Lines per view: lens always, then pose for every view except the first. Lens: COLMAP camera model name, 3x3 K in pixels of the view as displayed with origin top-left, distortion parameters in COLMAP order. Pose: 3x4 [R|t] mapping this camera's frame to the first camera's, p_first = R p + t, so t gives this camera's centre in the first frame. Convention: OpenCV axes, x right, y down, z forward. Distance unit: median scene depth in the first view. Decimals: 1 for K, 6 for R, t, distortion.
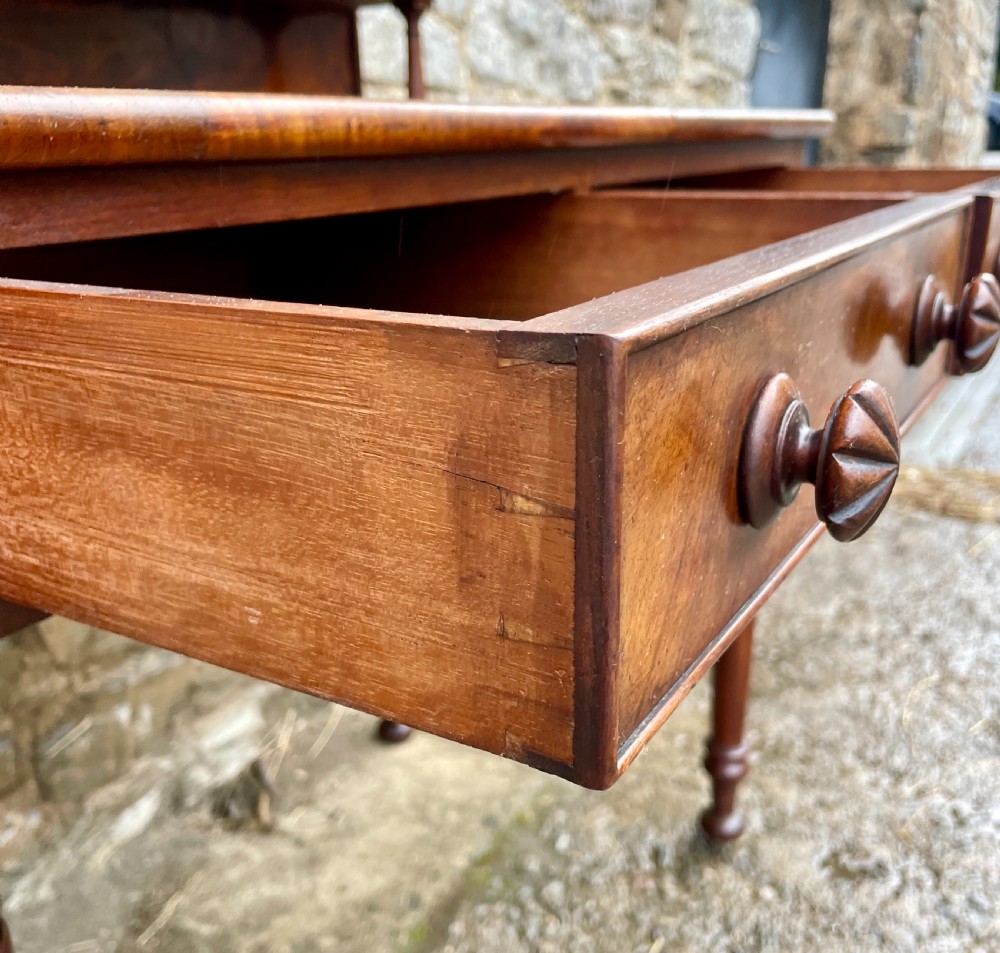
lens RADIAL K [[1047.6, 0, 500.6], [0, 1047.6, 536.9], [0, 0, 1]] dist [0.027296, -0.001566]
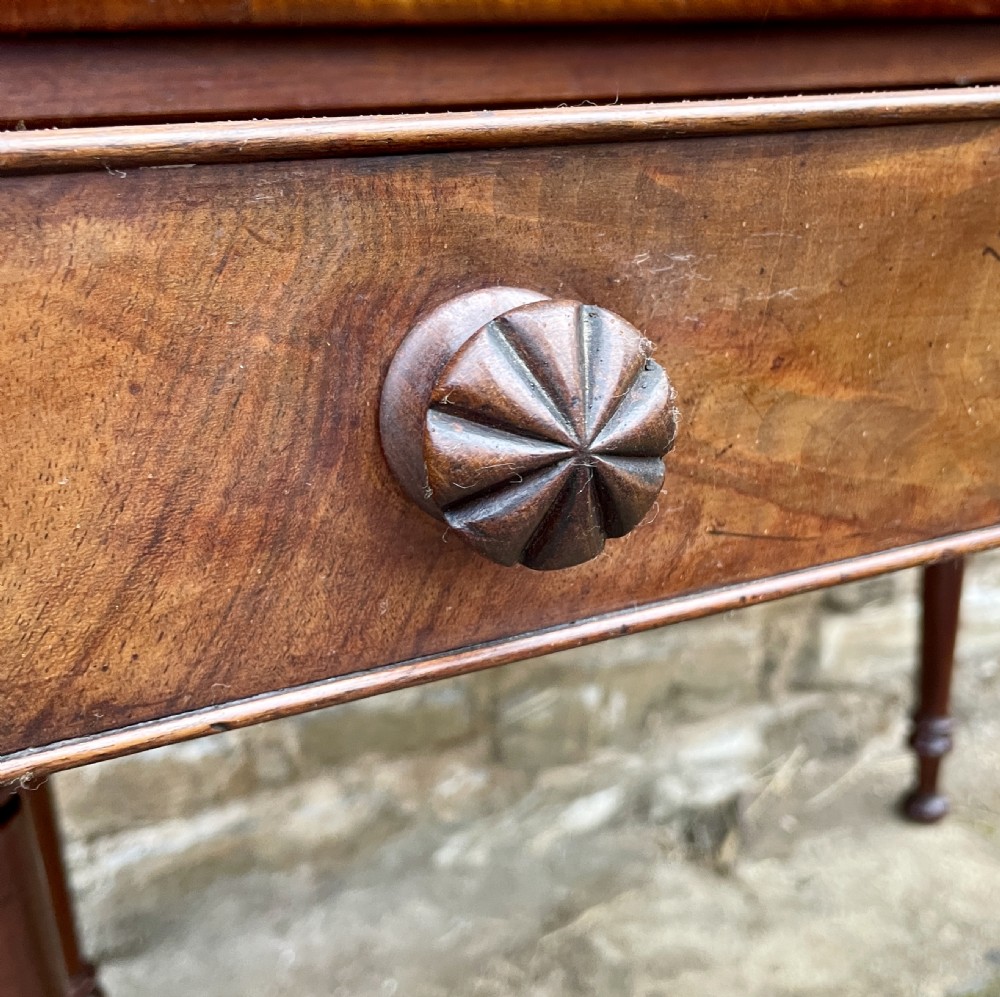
lens RADIAL K [[1206.0, 0, 560.1], [0, 1206.0, 552.7], [0, 0, 1]] dist [0.055627, -0.068616]
pose [[0.827421, 0.180561, -0.531764, 0.153423], [-0.177016, 0.982487, 0.058169, -0.010364], [0.532954, 0.046001, 0.844893, 0.090297]]
